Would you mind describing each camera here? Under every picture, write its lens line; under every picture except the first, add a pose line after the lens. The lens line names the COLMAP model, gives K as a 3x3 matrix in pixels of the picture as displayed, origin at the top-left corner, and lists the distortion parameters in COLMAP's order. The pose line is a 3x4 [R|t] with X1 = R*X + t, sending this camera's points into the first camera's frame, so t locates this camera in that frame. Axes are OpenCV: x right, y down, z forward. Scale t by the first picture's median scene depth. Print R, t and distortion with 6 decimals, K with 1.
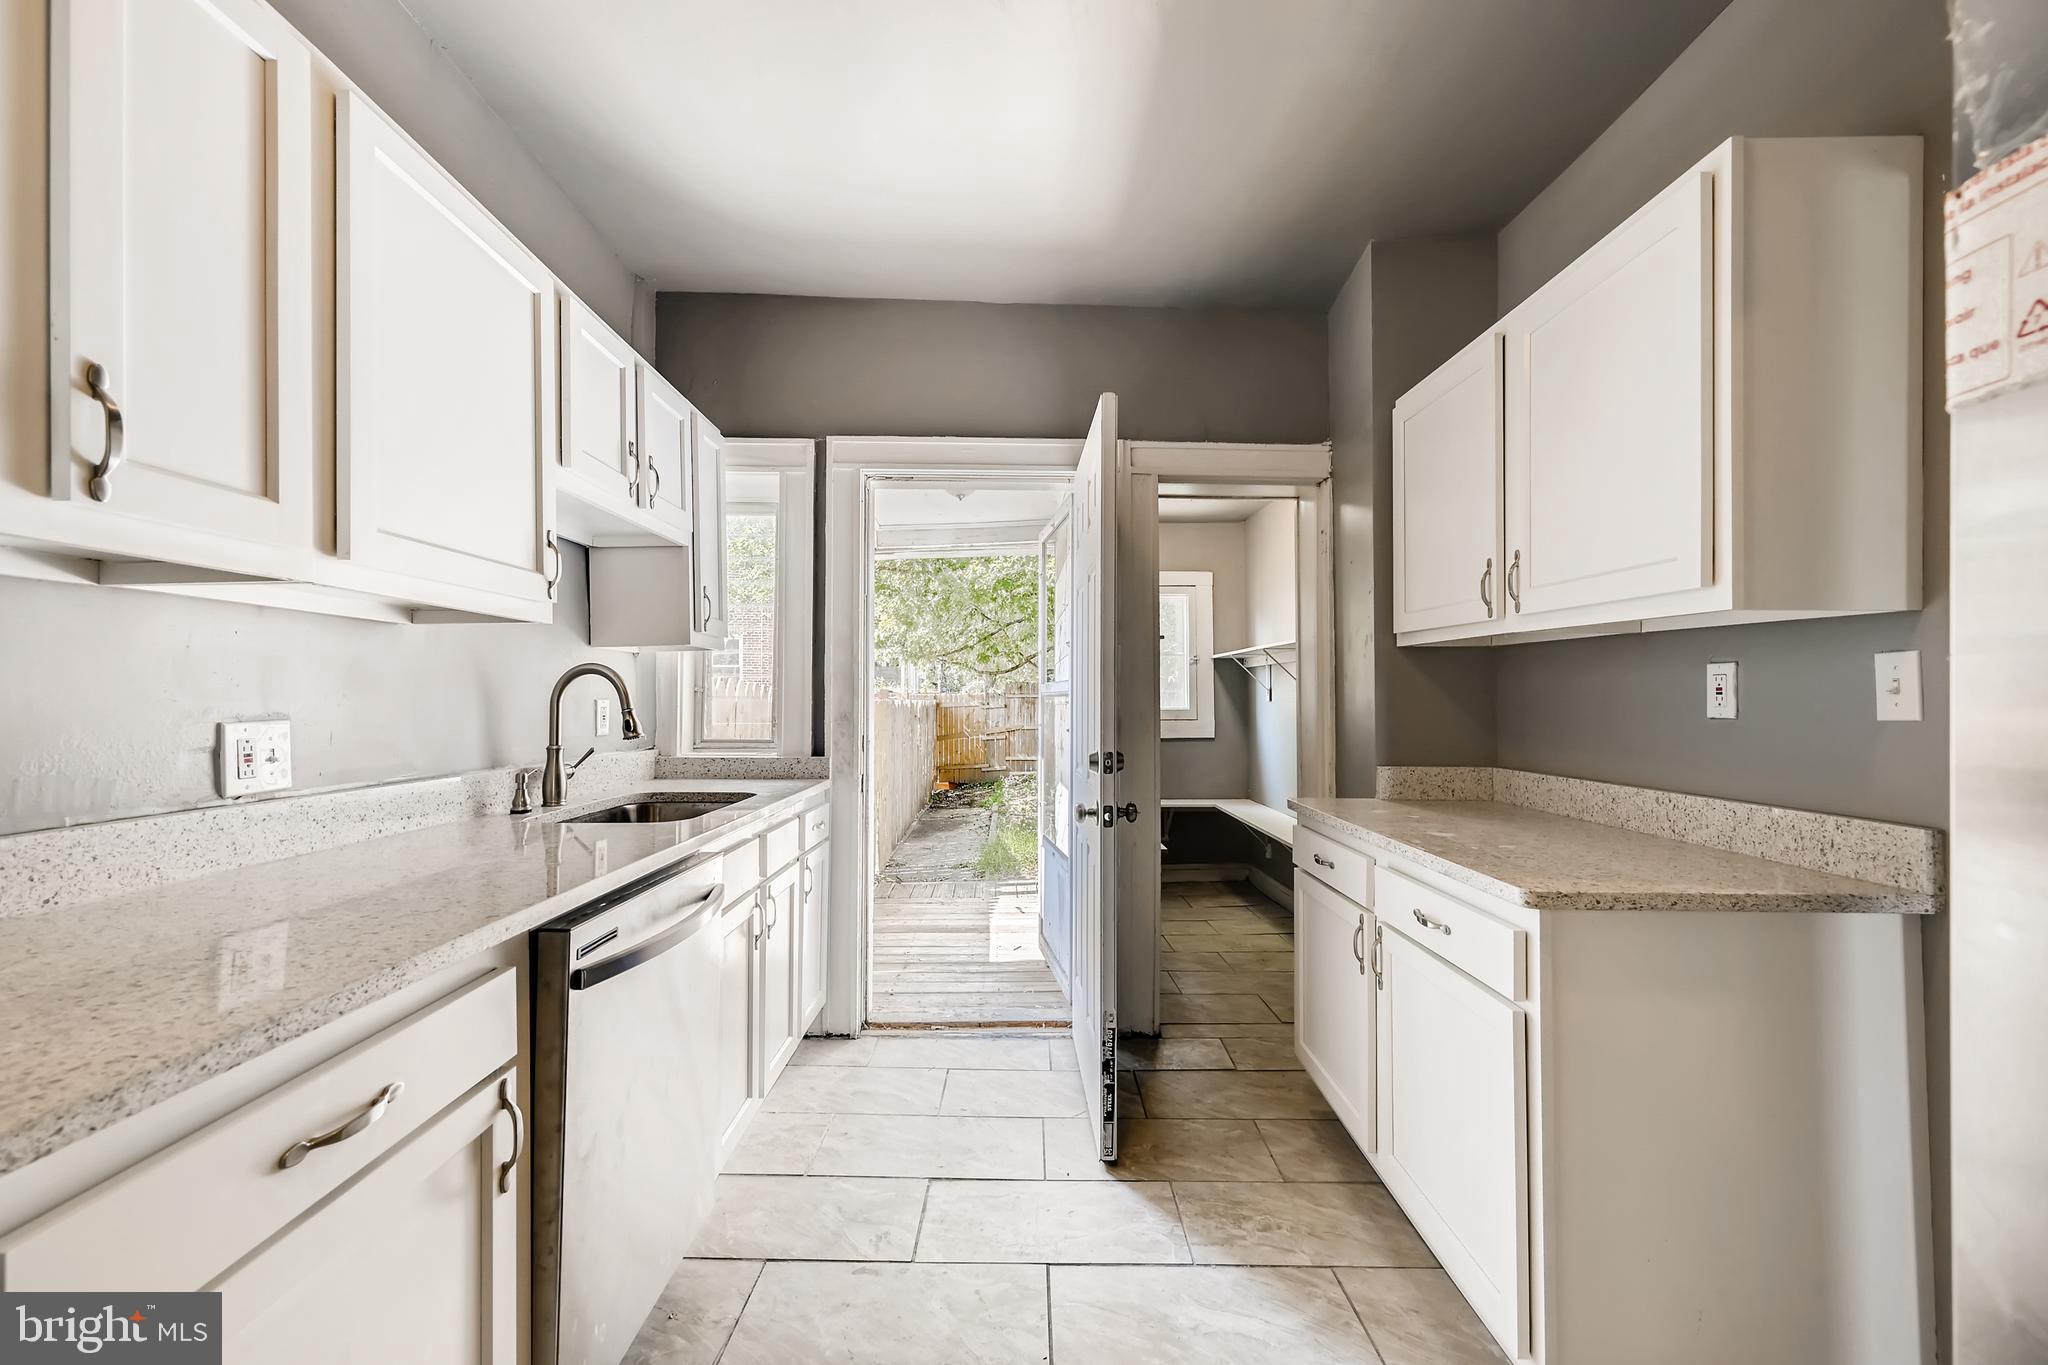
lens RADIAL K [[822.2, 0, 1017.5], [0, 822.2, 683.4], [0, 0, 1]] dist [0.000248, -0.000063]
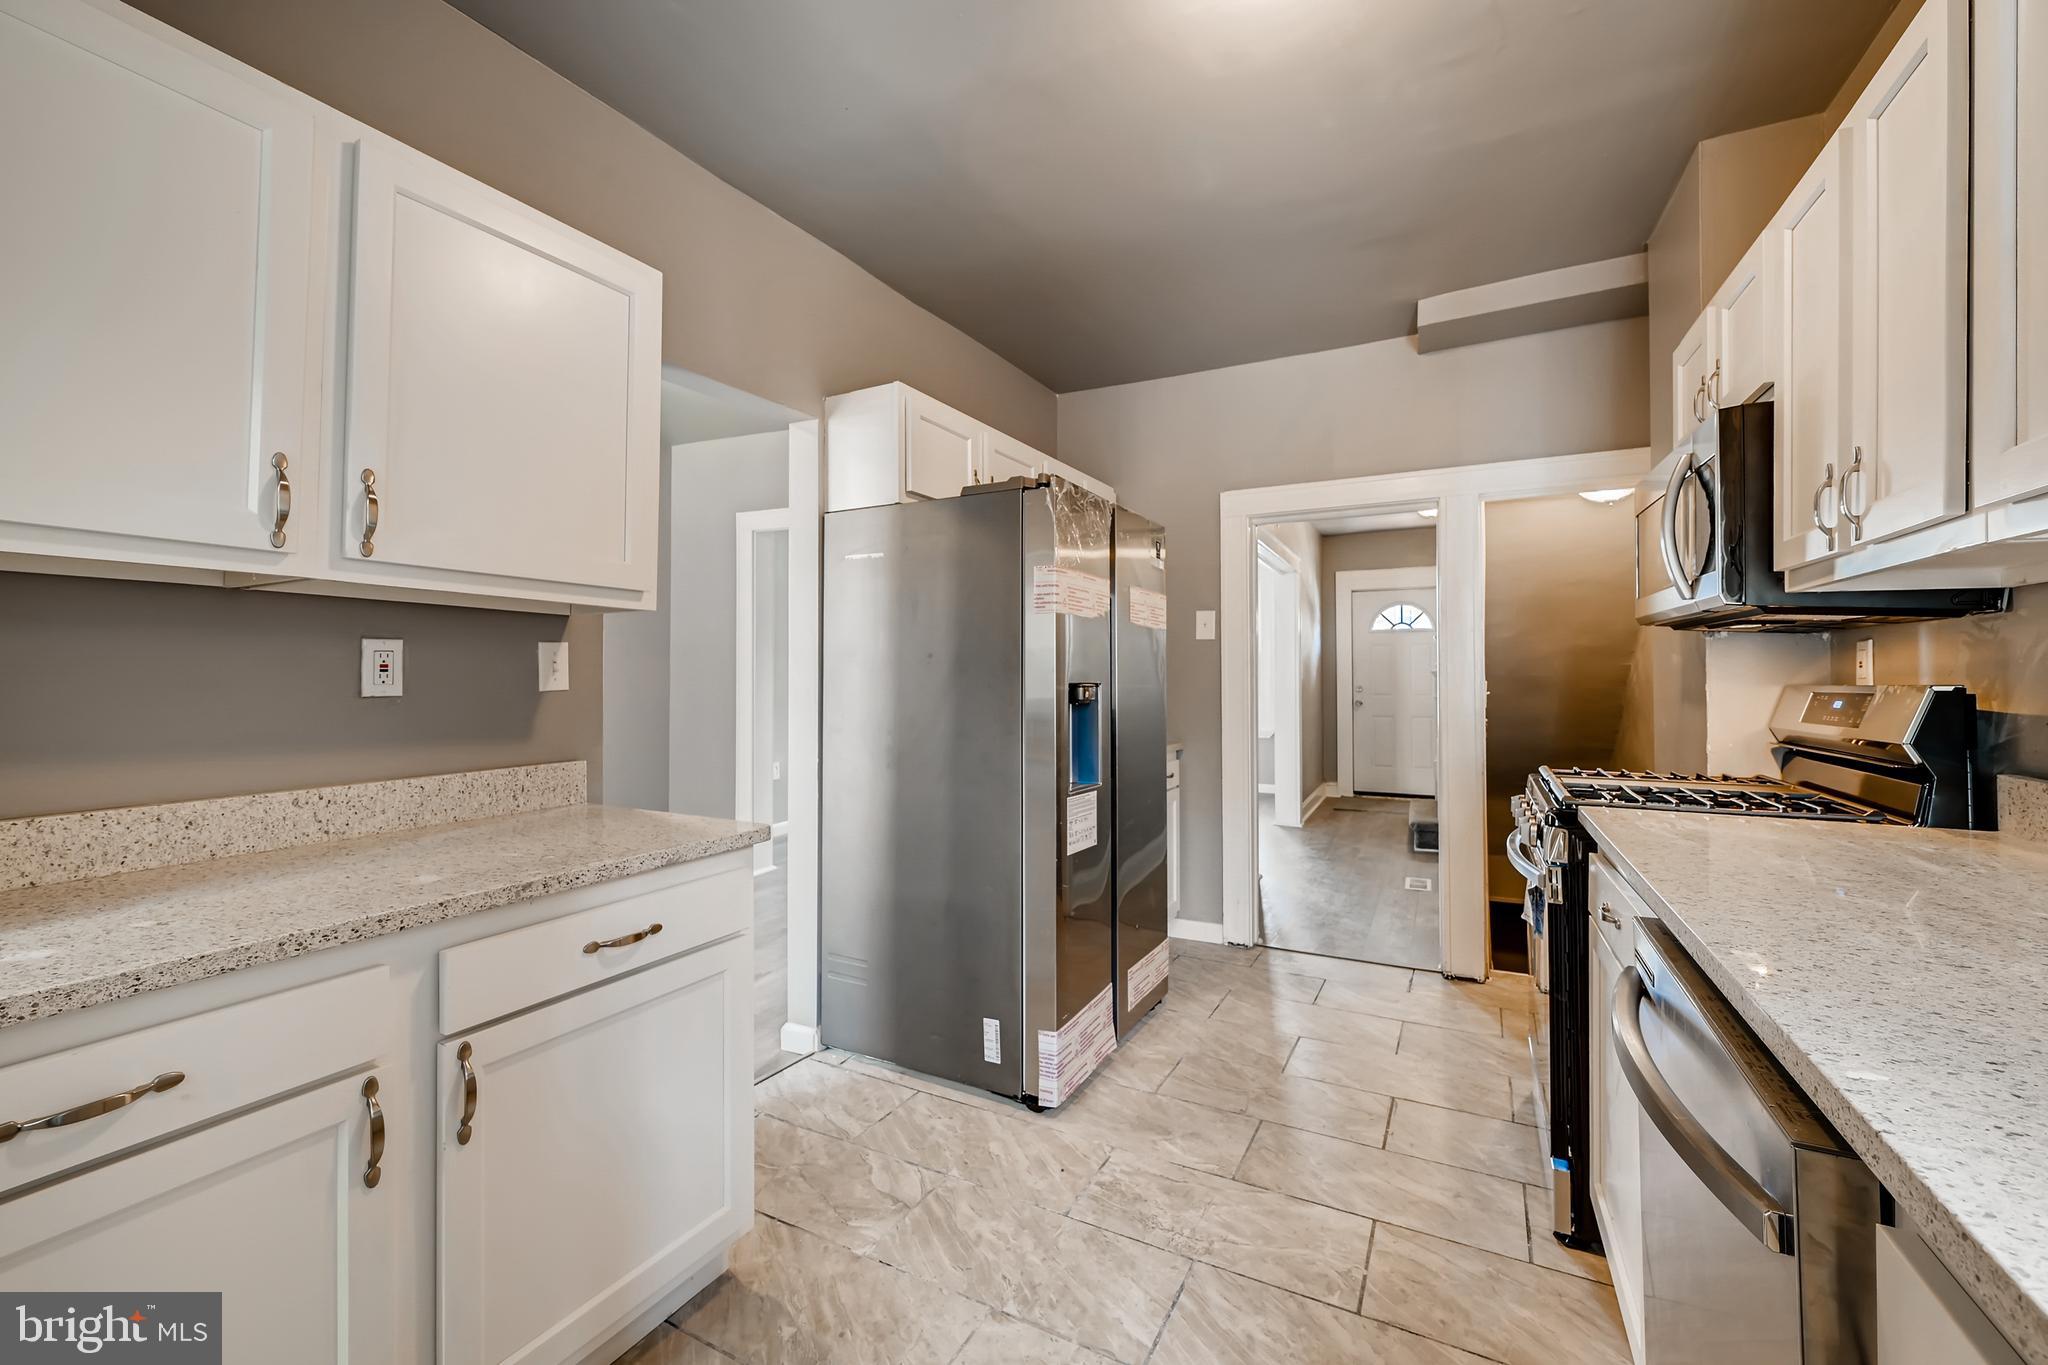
lens RADIAL K [[836.1, 0, 1019.9], [0, 836.1, 665.6], [0, 0, 1]] dist [0.002467, 0.000100]
pose [[-0.883734, 0.003925, 0.467972, -0.226215], [-0.007259, 0.999730, -0.022093, 0.019936], [-0.467932, -0.022922, -0.883467, 1.342446]]
